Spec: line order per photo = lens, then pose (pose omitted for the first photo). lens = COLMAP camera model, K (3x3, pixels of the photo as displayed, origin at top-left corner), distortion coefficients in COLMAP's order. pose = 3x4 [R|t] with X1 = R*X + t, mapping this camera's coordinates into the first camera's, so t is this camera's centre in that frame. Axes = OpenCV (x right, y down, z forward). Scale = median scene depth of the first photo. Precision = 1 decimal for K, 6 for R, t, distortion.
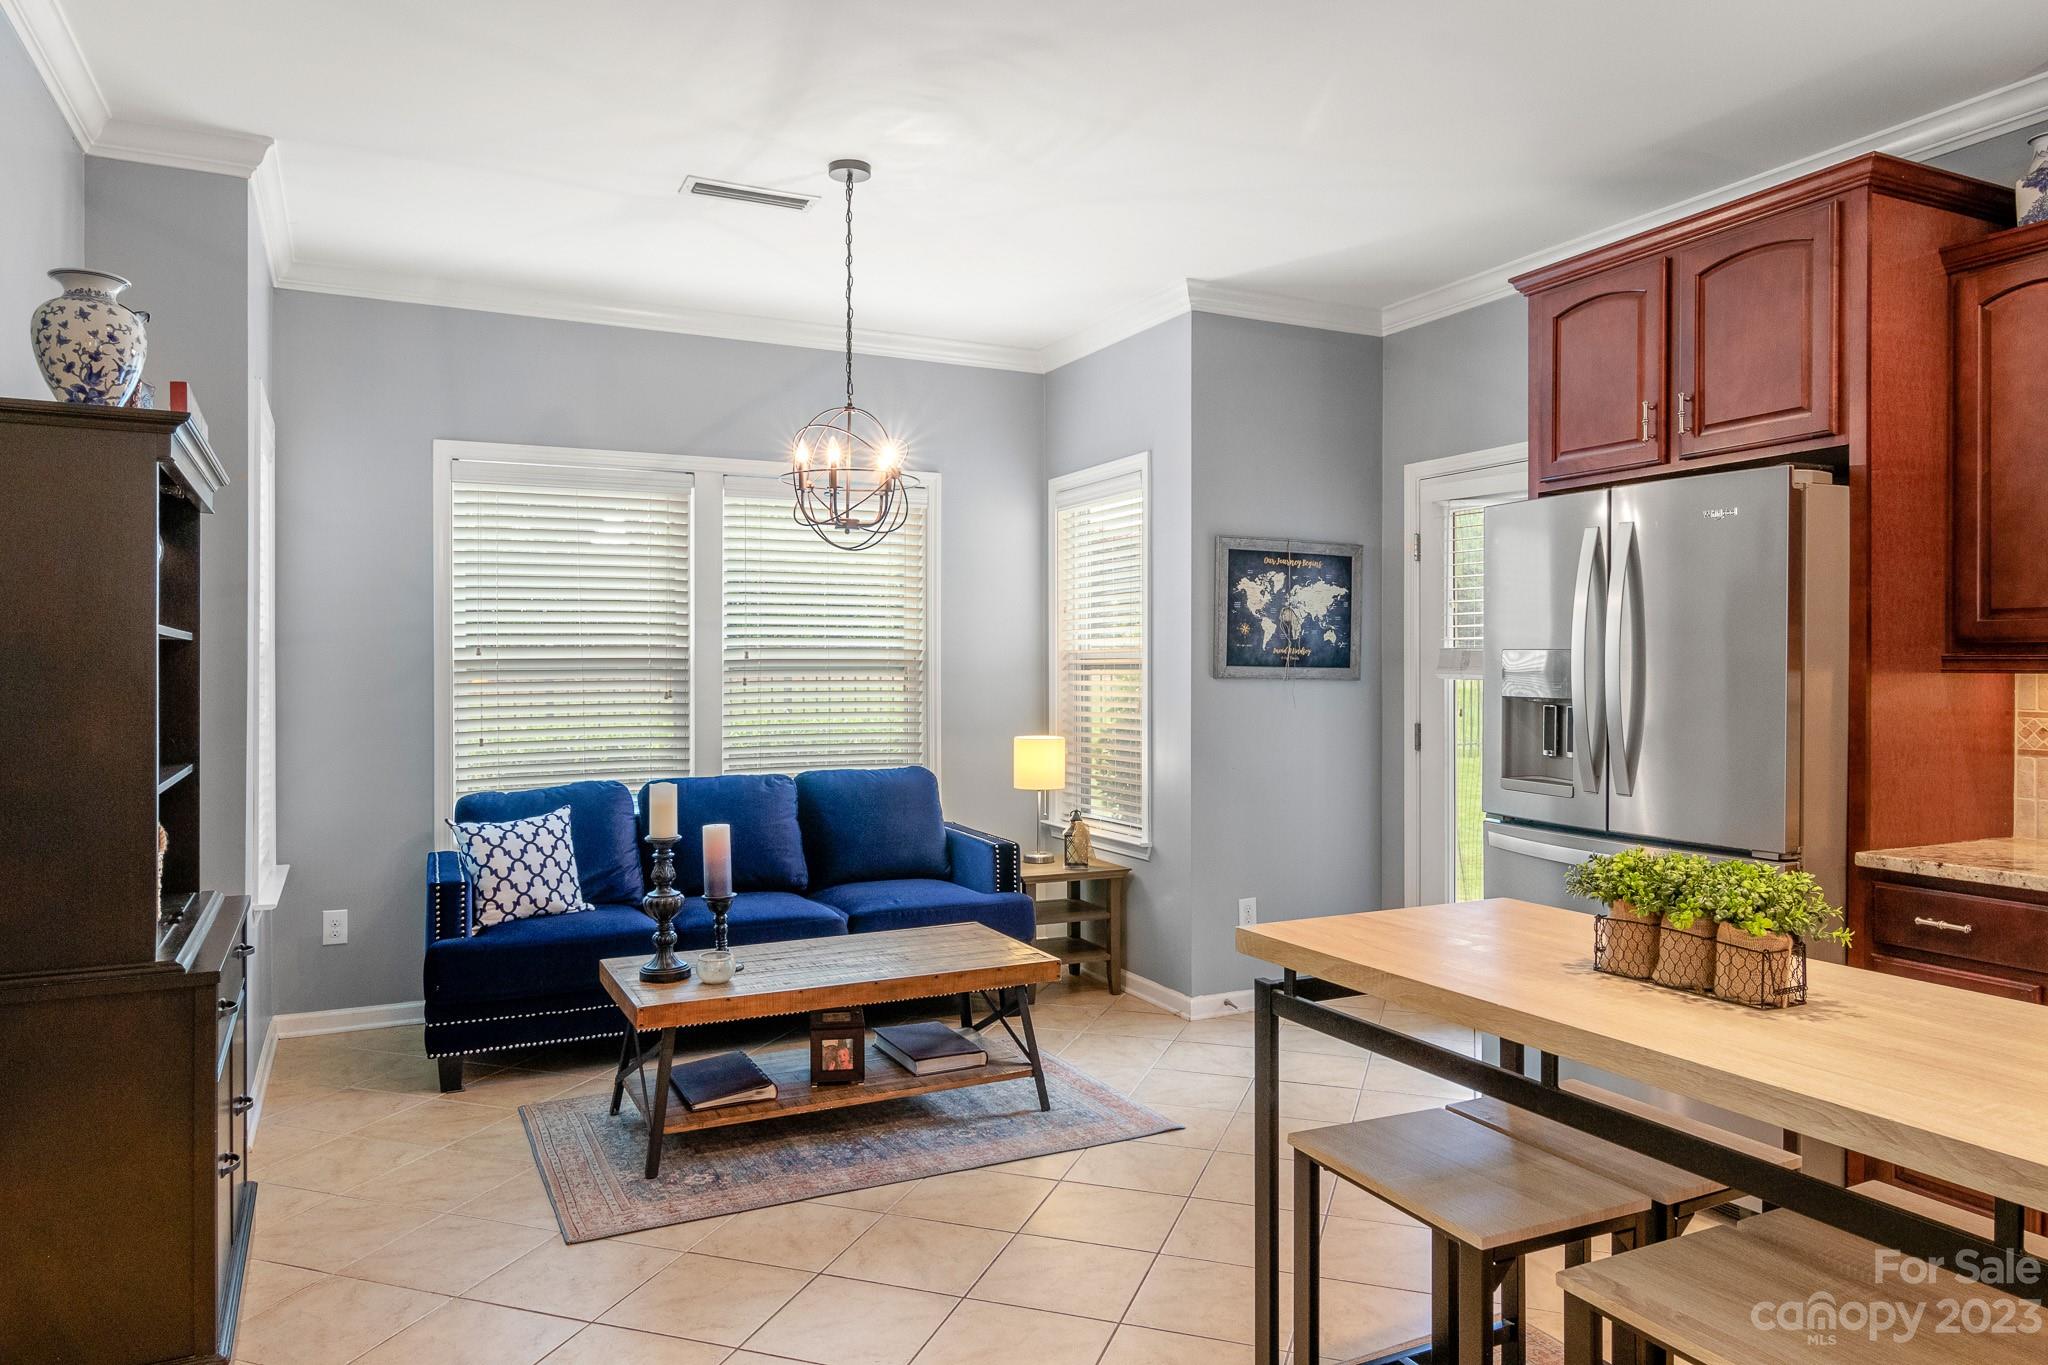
lens RADIAL K [[1276.1, 0, 1013.8], [0, 1276.1, 675.8], [0, 0, 1]] dist [0.006961, 0.002467]
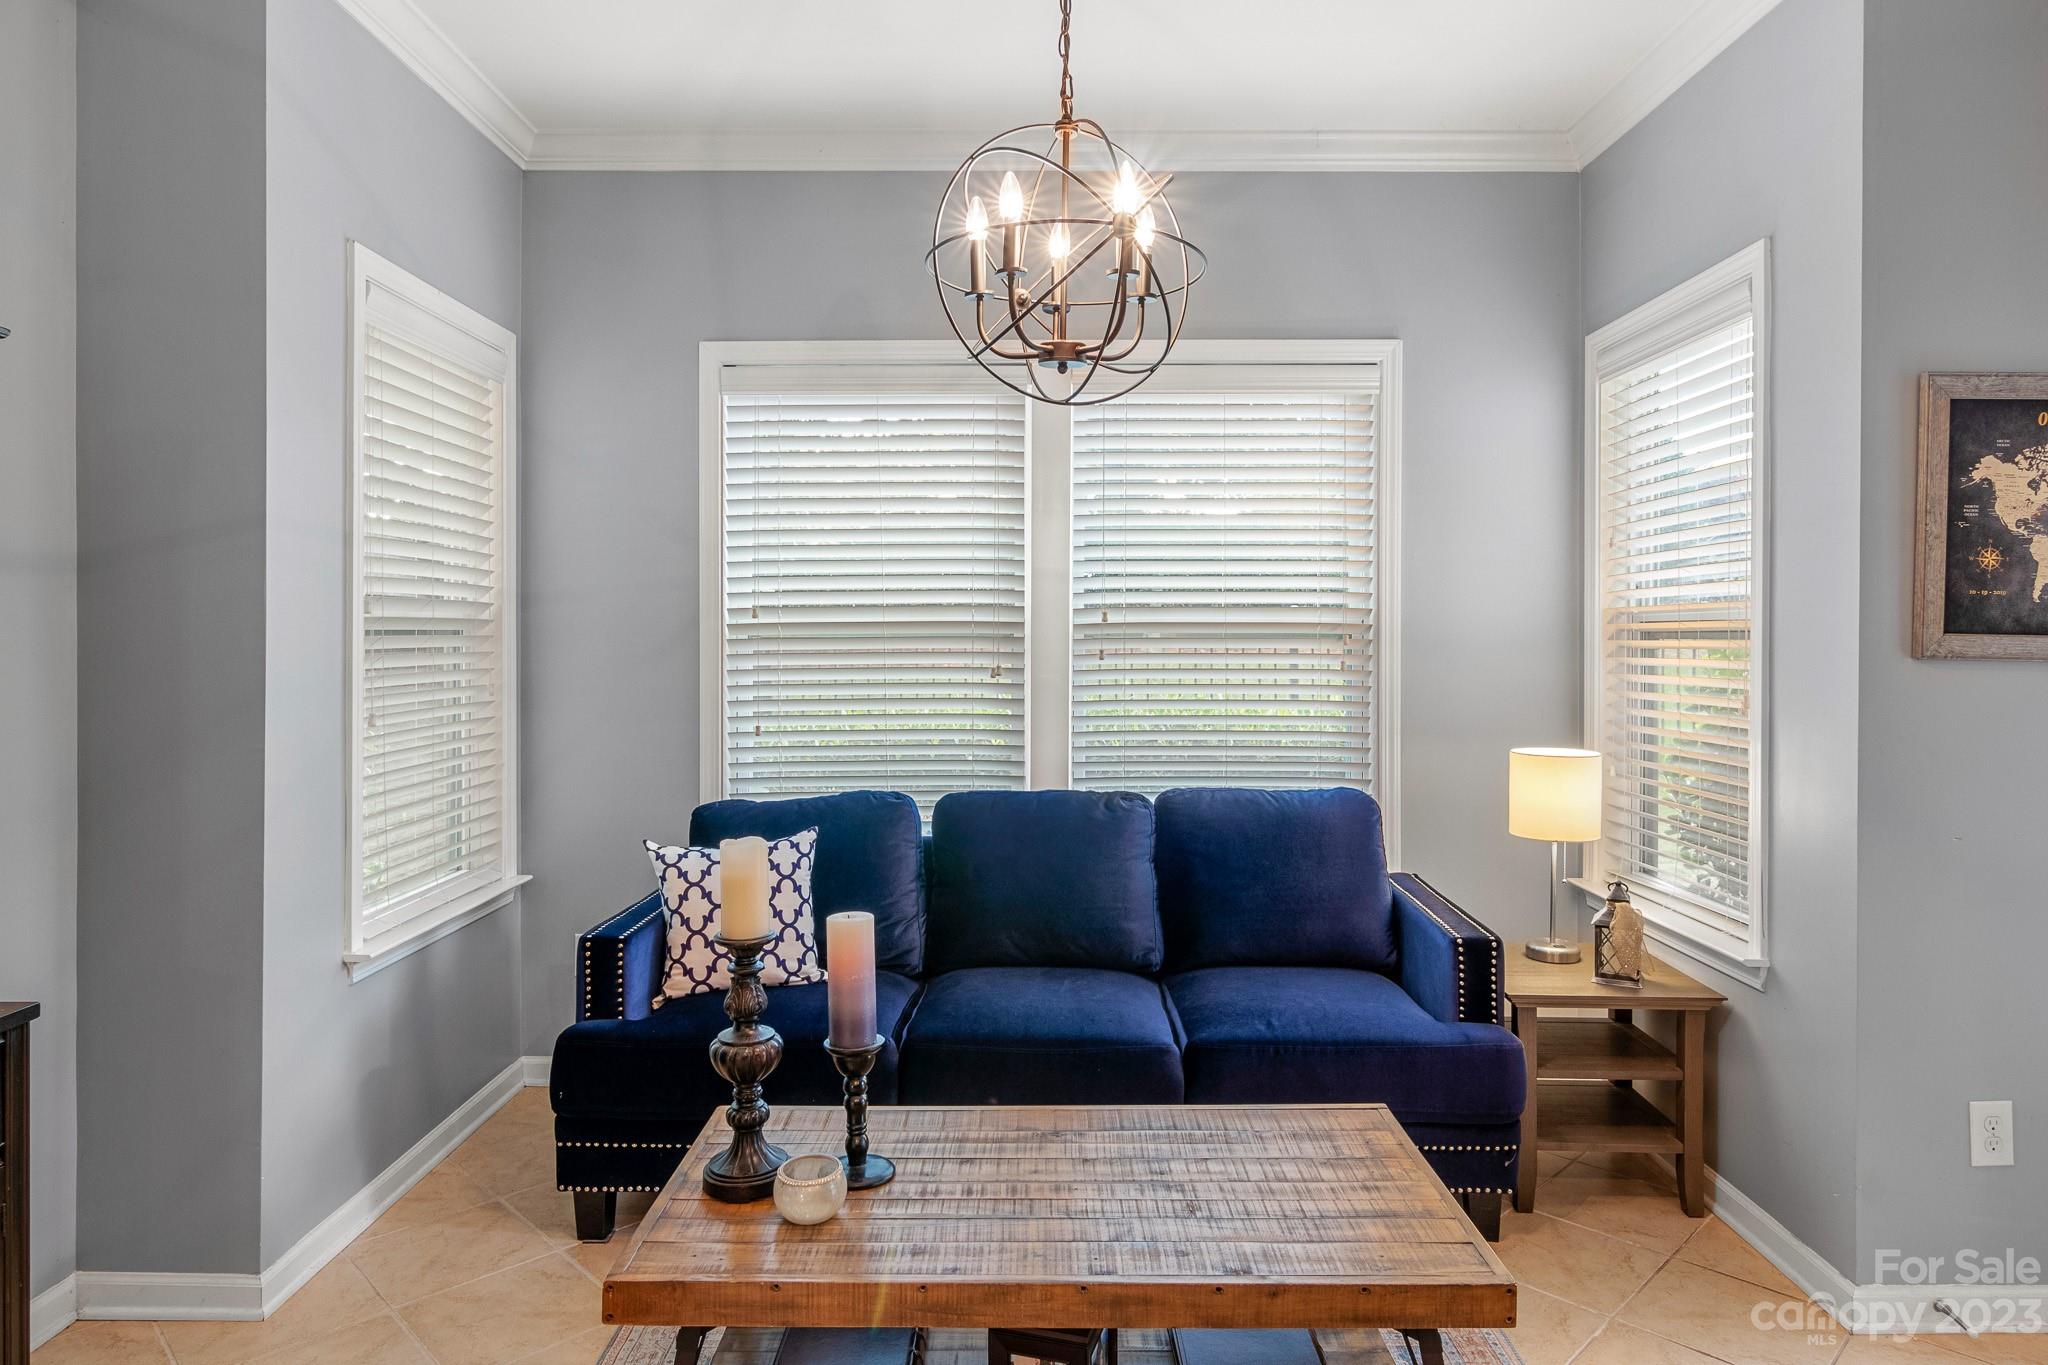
lens RADIAL K [[1229.0, 0, 1022.4], [0, 1229.0, 644.7], [0, 0, 1]] dist [-0.006501, 0.002263]
pose [[0.899110, 0.005798, -0.437684, 0.049732], [-0.005303, 0.999983, 0.002354, -0.002512], [0.437690, 0.000205, 0.899126, 0.390787]]
